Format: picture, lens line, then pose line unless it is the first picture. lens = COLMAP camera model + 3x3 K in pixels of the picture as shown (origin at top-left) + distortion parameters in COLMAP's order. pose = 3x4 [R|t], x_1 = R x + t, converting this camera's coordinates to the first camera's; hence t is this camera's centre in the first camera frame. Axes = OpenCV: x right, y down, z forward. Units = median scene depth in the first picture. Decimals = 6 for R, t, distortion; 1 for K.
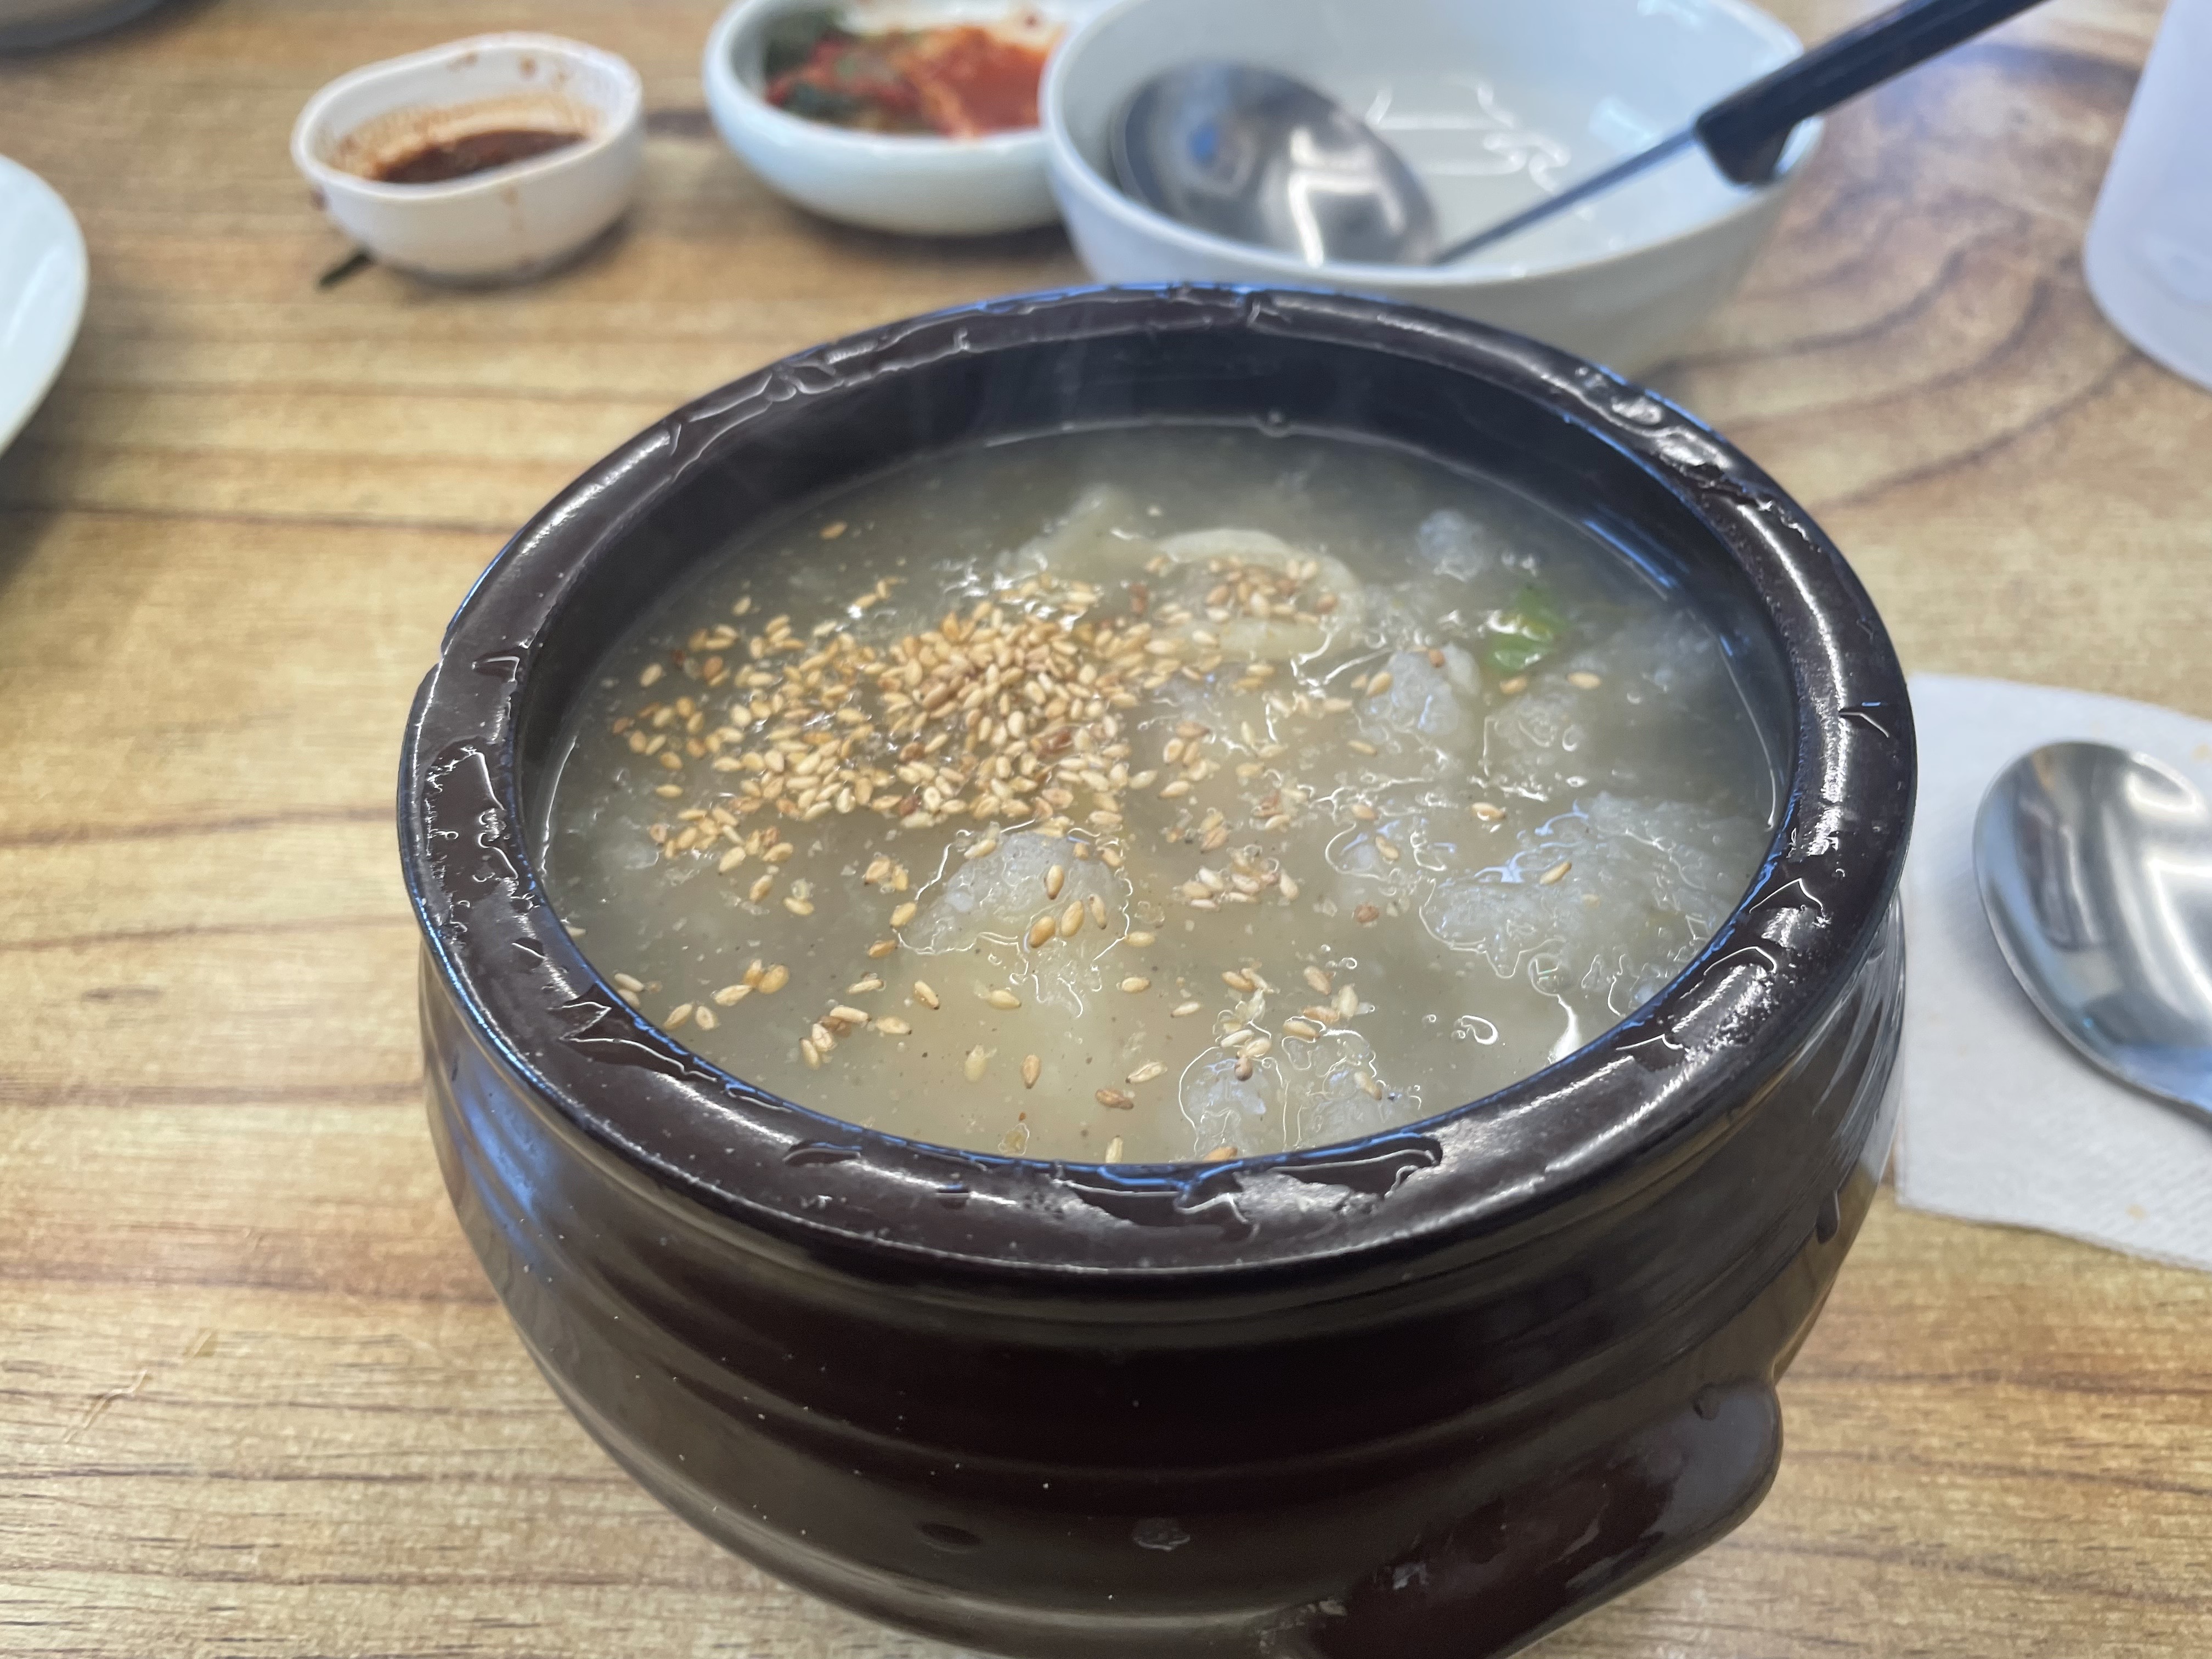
lens RADIAL K [[1731.3, 0, 1071.3], [0, 1731.3, 830.8], [0, 0, 1]] dist [0.071690, -0.131061]
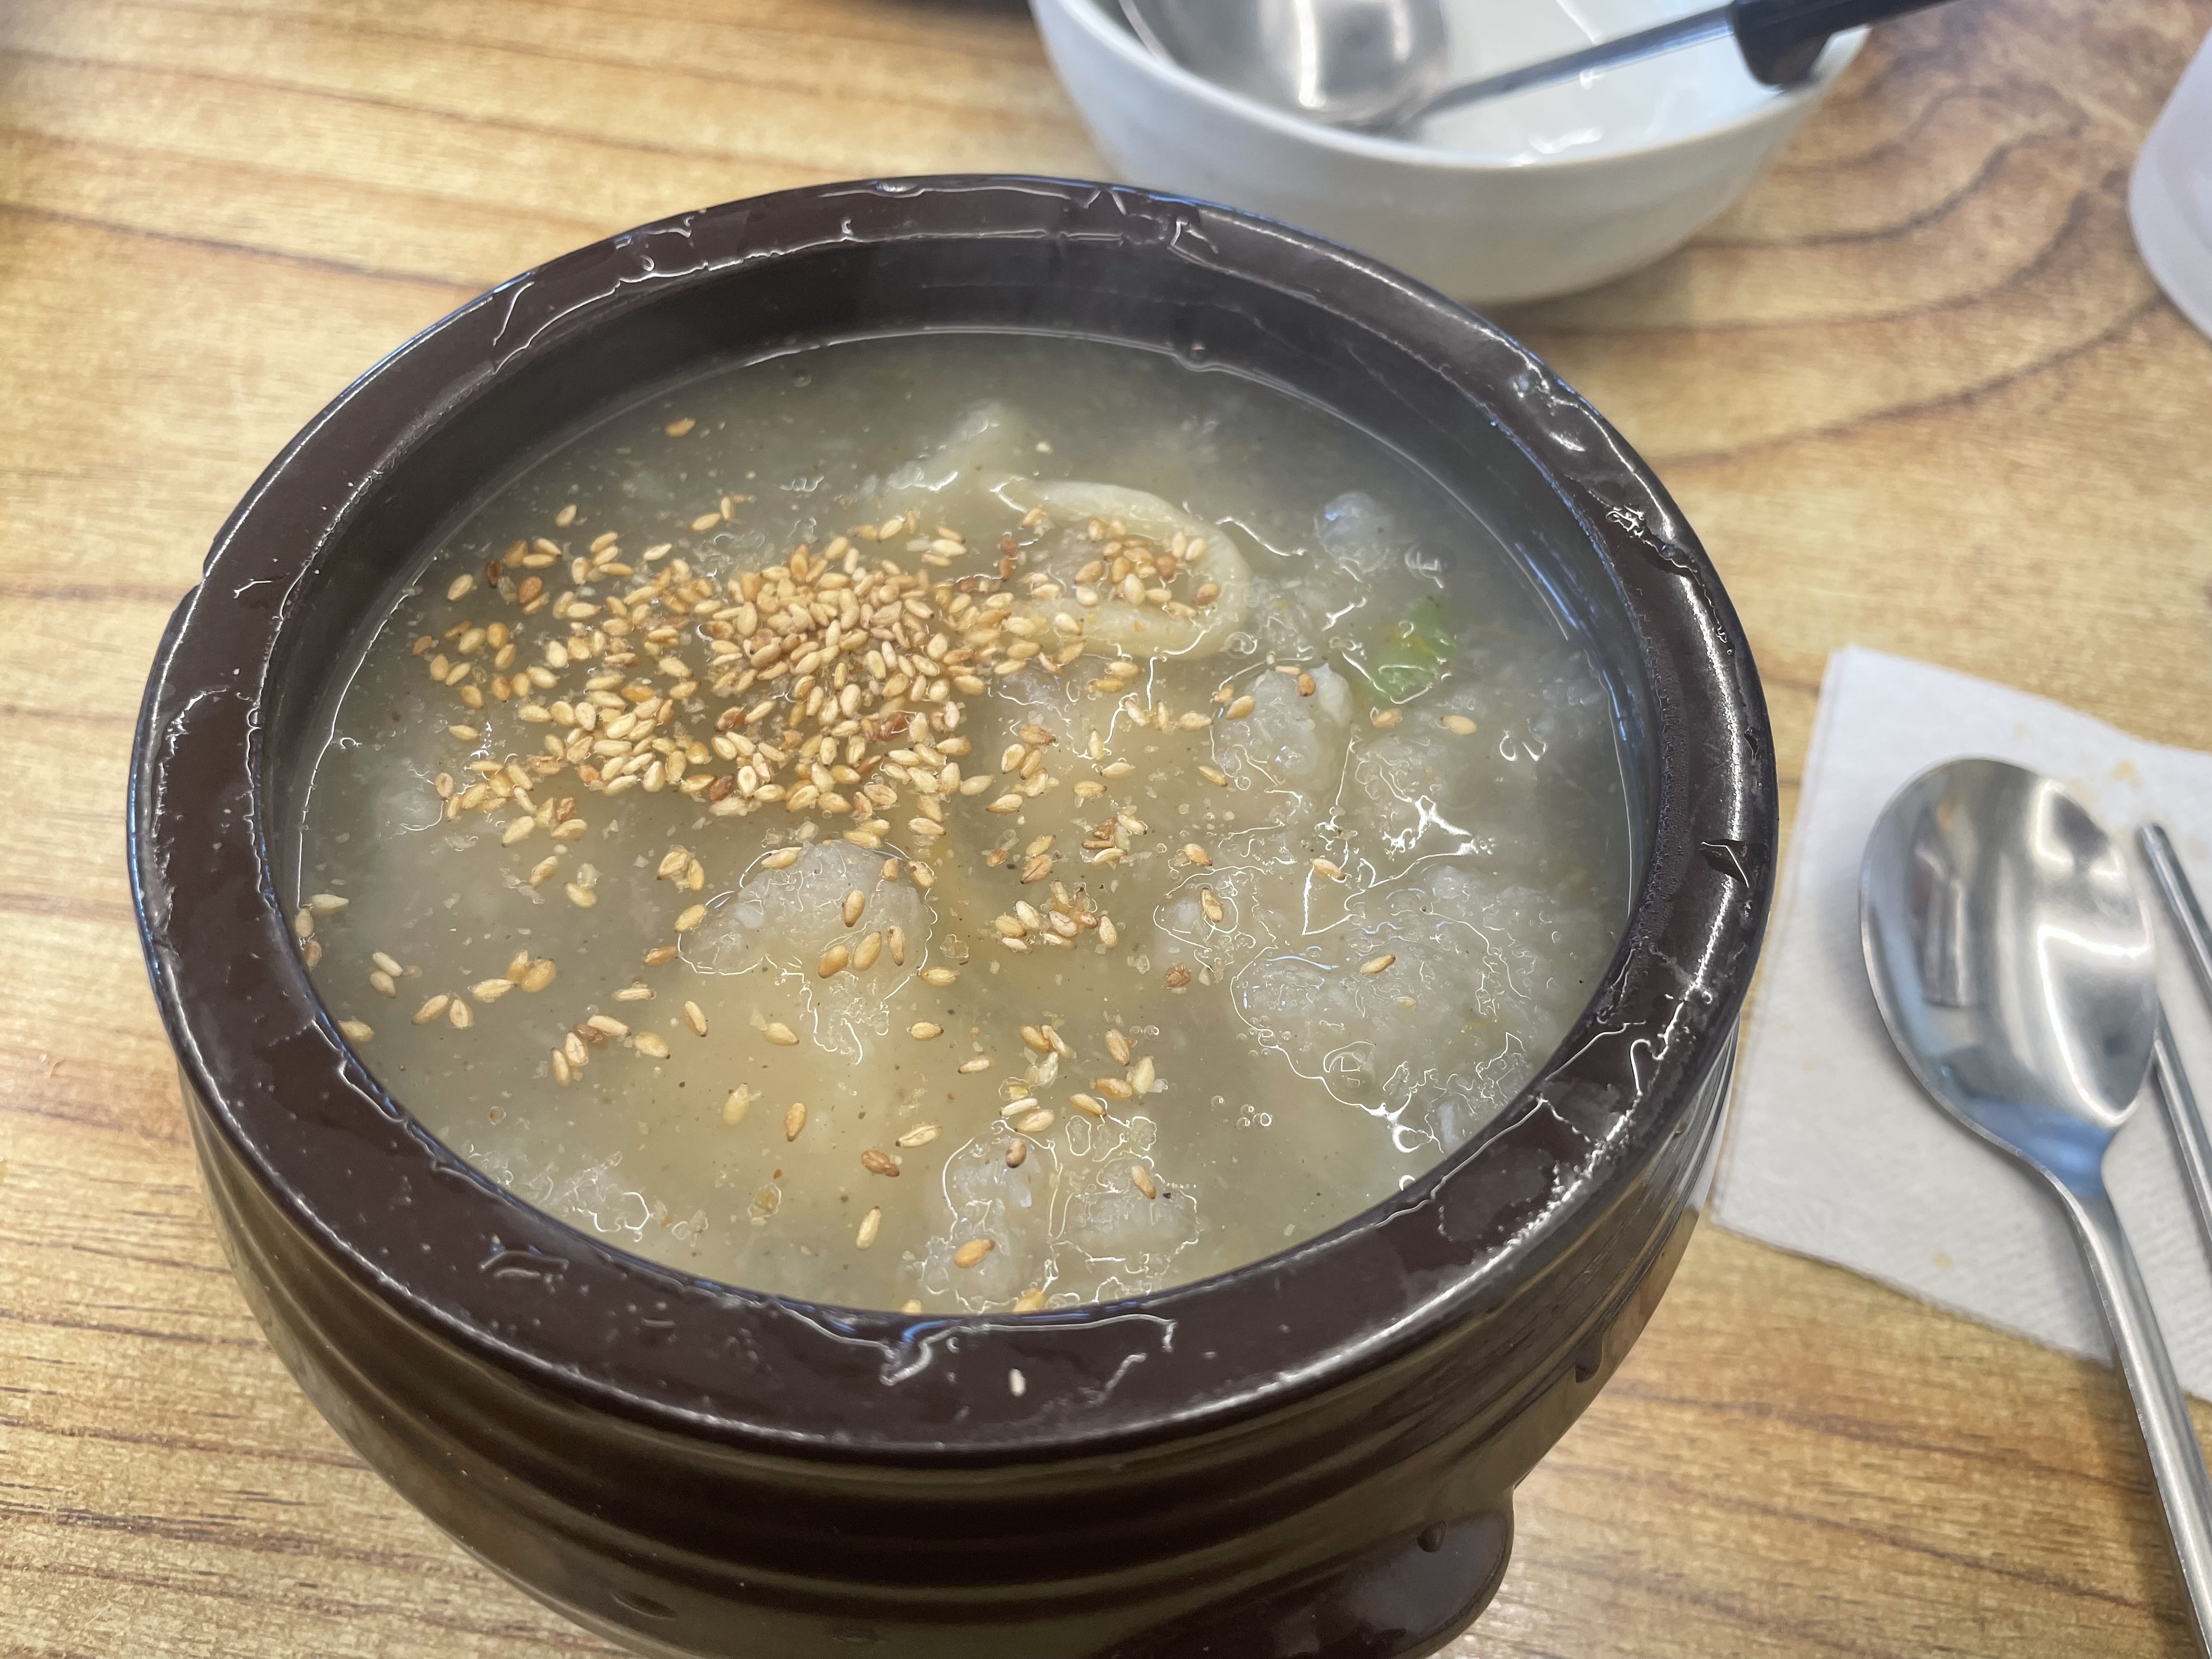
lens RADIAL K [[1731.3, 0, 1071.3], [0, 1731.3, 830.8], [0, 0, 1]] dist [0.071690, -0.131061]
pose [[0.992738, 0.115476, 0.033706, 0.056356], [-0.119625, 0.977194, 0.175446, -0.153394], [-0.012677, -0.178204, 0.983912, 0.067654]]
